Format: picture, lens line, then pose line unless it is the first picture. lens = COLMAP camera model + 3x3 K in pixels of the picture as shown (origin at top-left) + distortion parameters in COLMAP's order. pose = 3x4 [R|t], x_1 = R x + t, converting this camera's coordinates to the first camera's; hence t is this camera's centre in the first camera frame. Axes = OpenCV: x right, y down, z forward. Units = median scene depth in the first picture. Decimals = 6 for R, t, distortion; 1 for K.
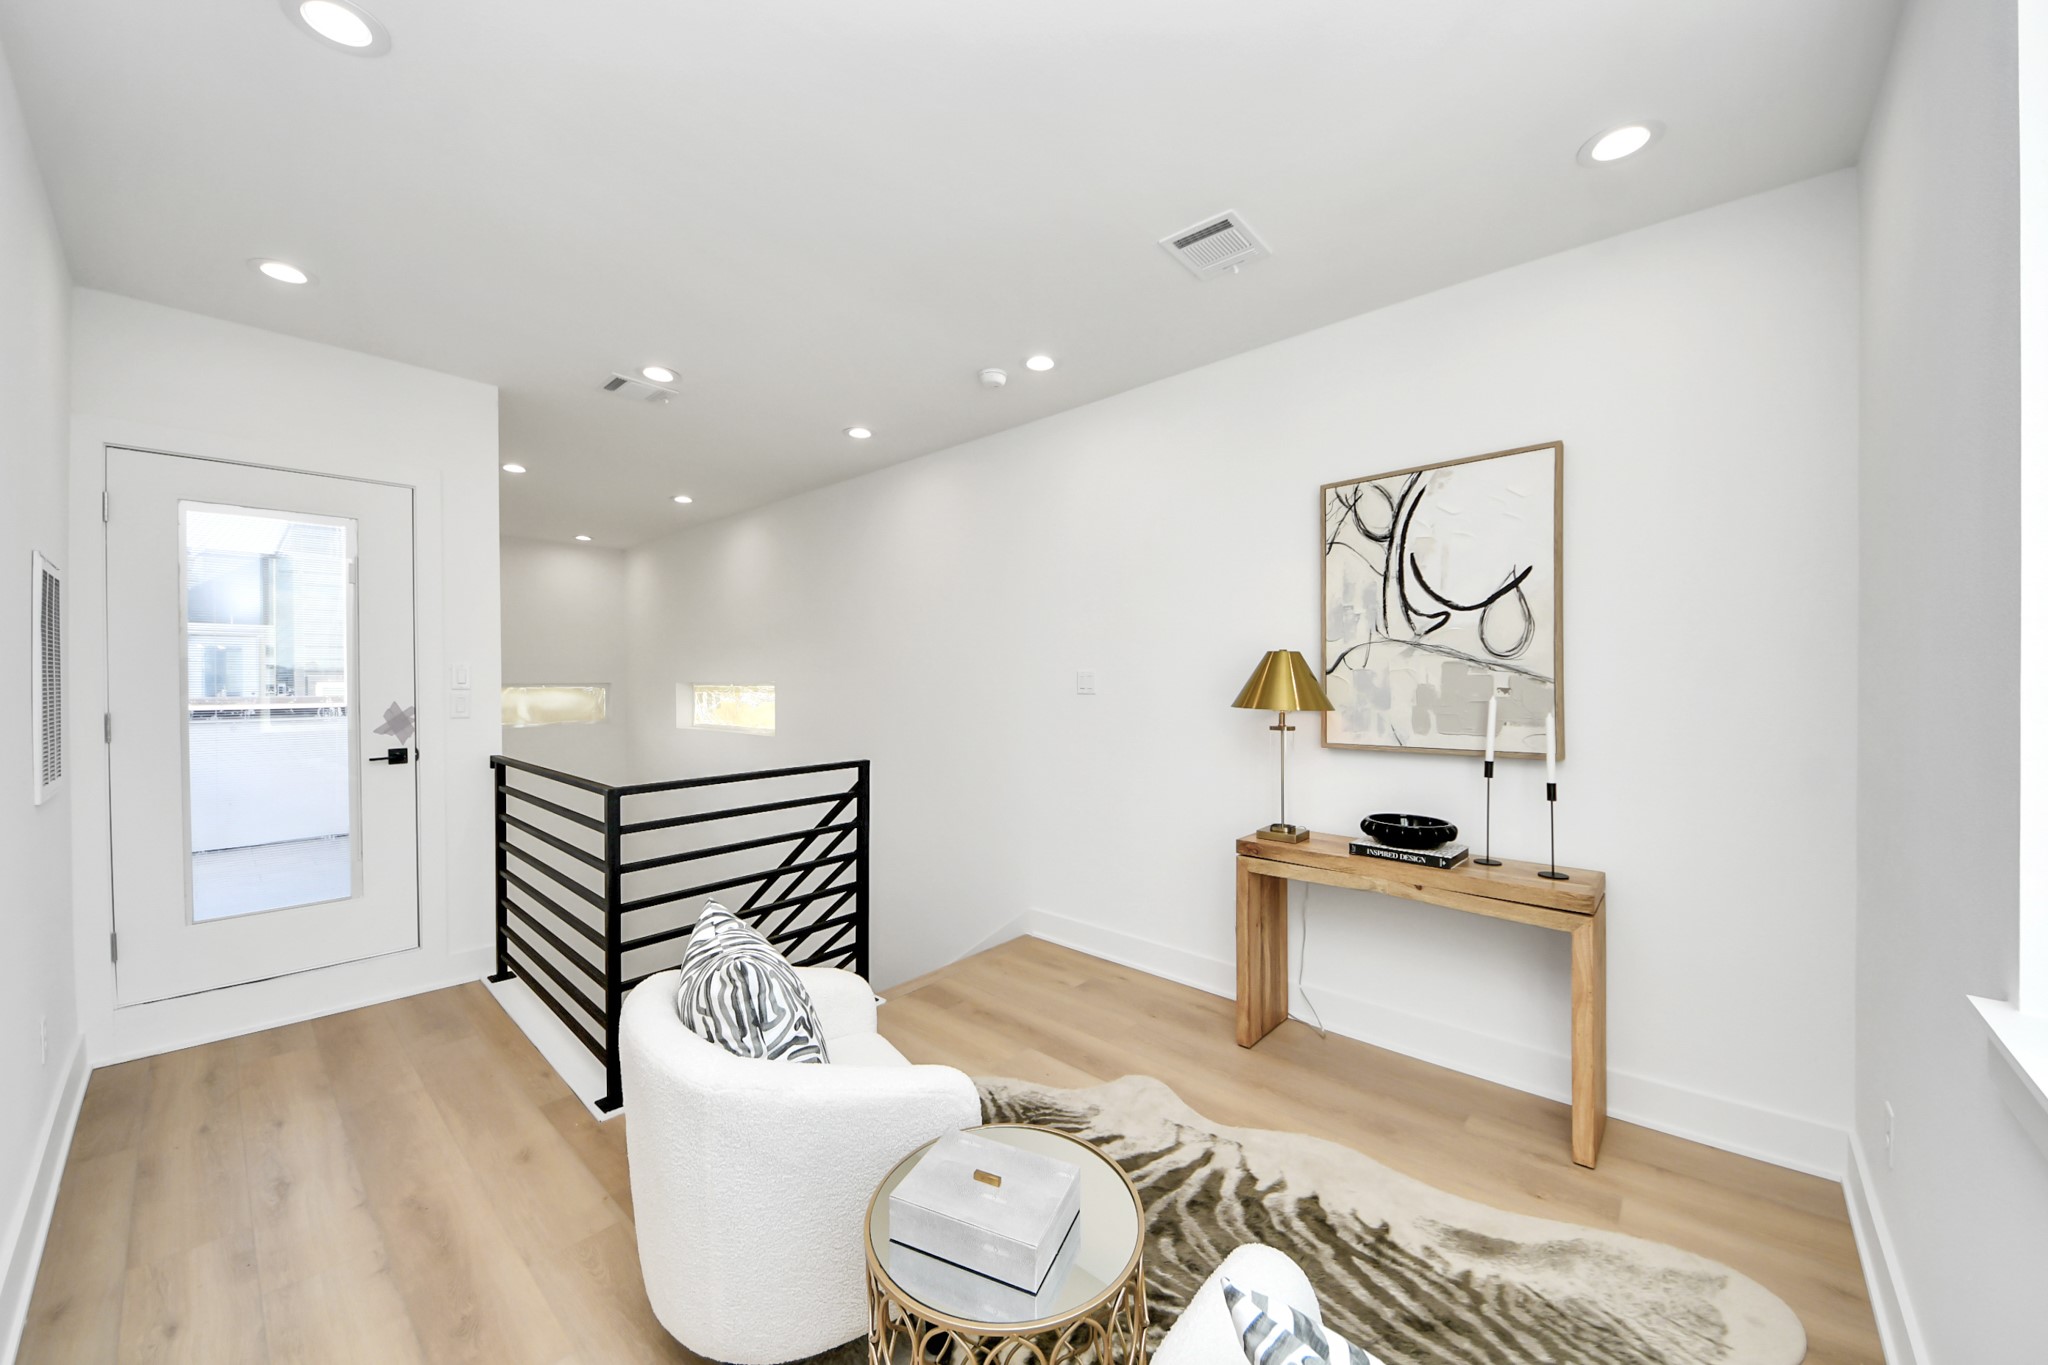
lens RADIAL K [[721.6, 0, 1052.0], [0, 721.6, 685.7], [0, 0, 1]] dist [-0.033855, -0.000121]
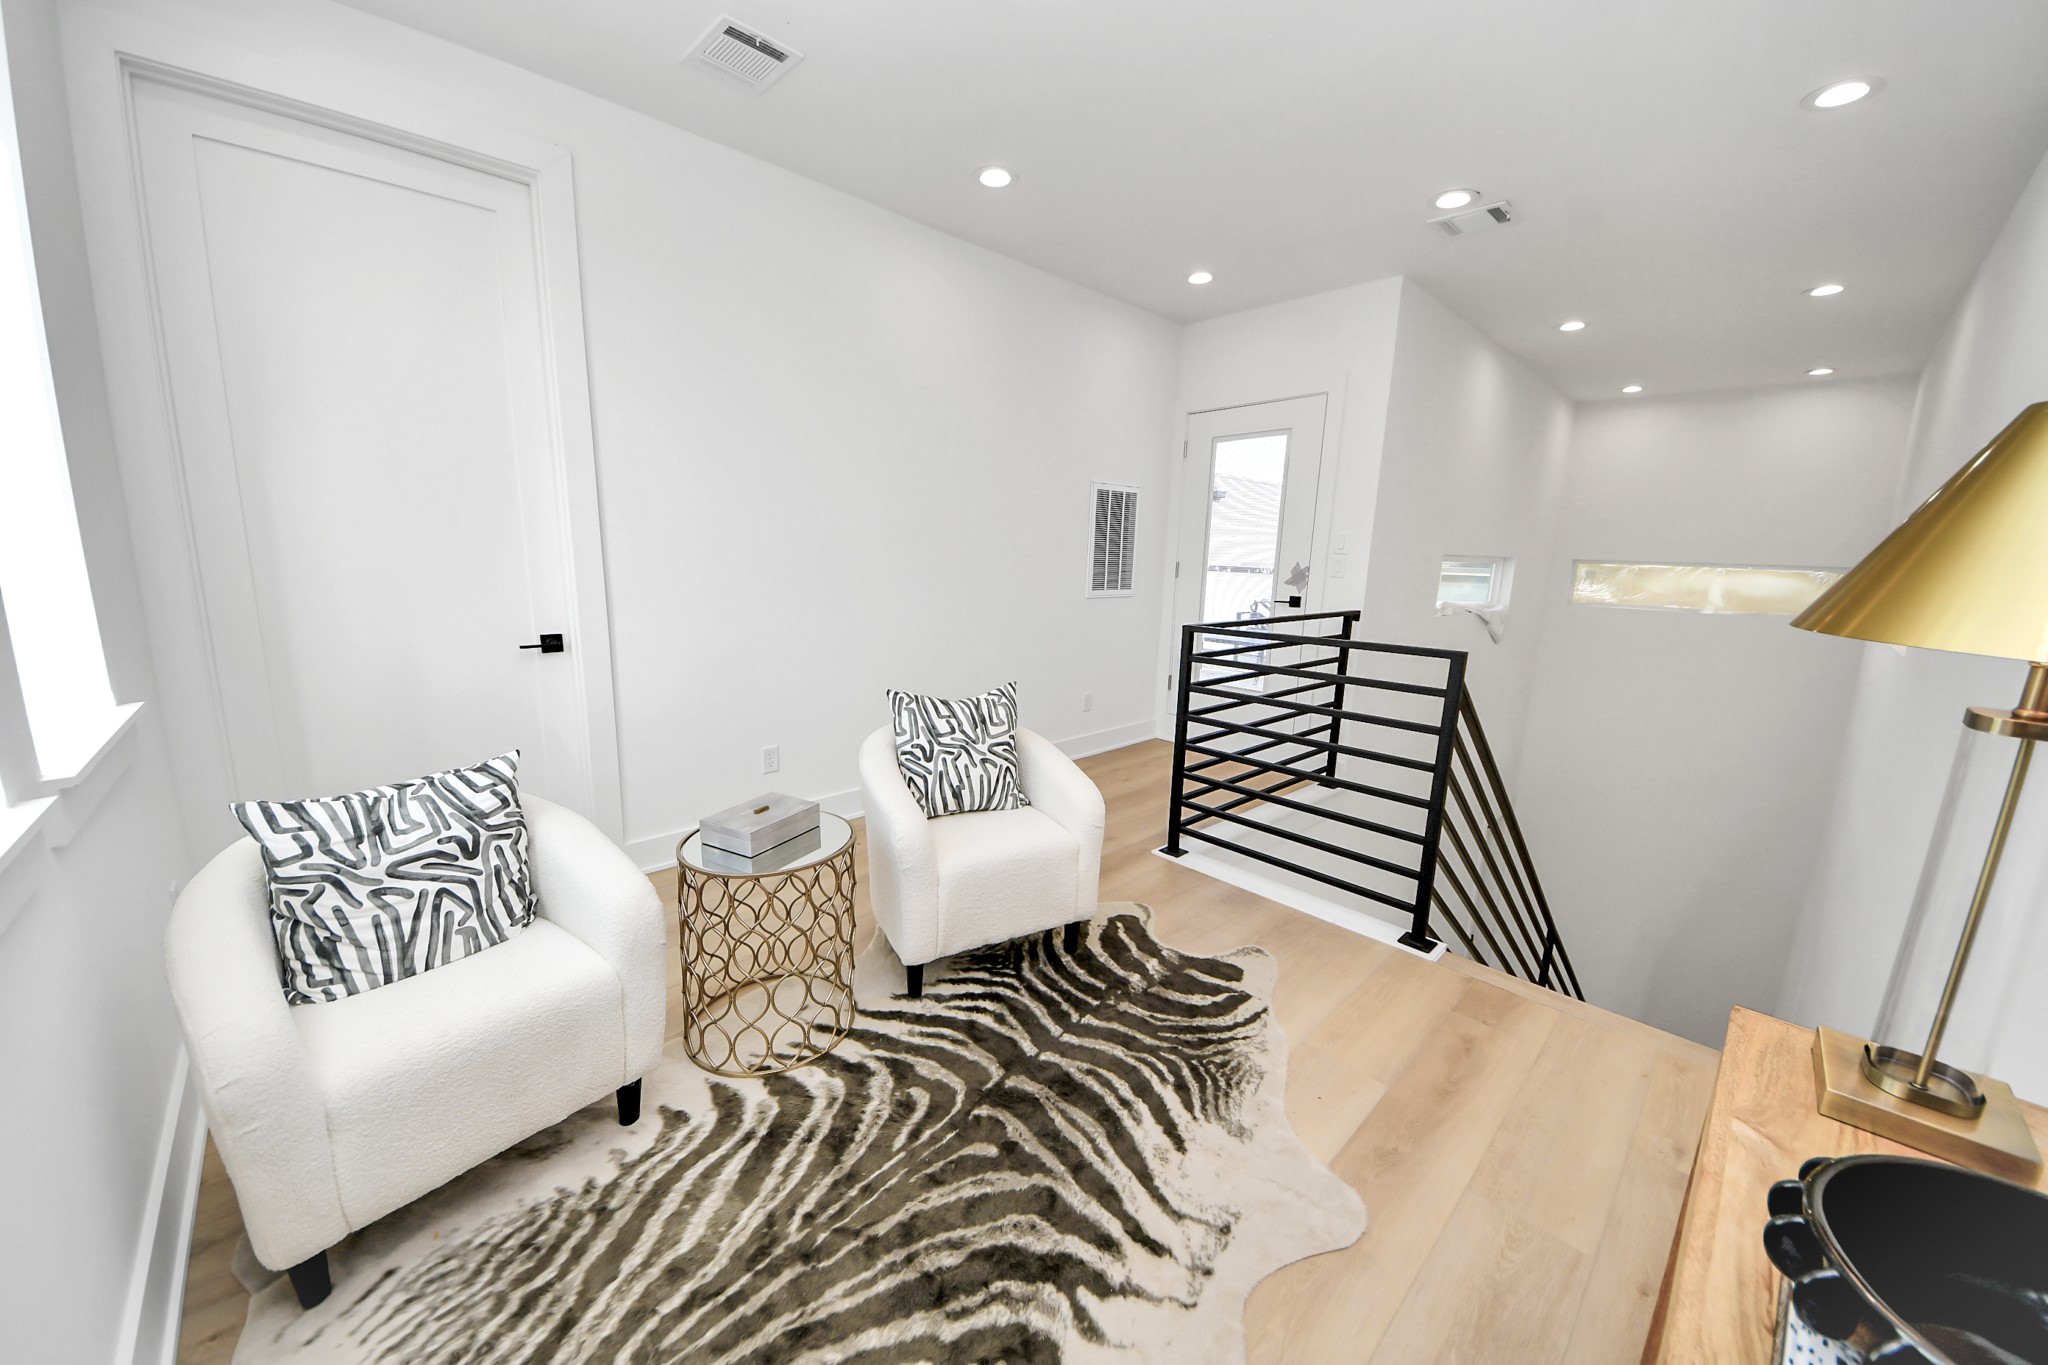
lens RADIAL K [[744.0, 0, 1024.0], [0, 744.0, 682.5], [0, 0, 1]] dist [0.000287, -0.008386]
pose [[-0.103058, 0.169053, -0.980204, 0.763351], [-0.022013, 0.984822, 0.172164, 0.013731], [0.994432, 0.039321, -0.097773, 0.847311]]
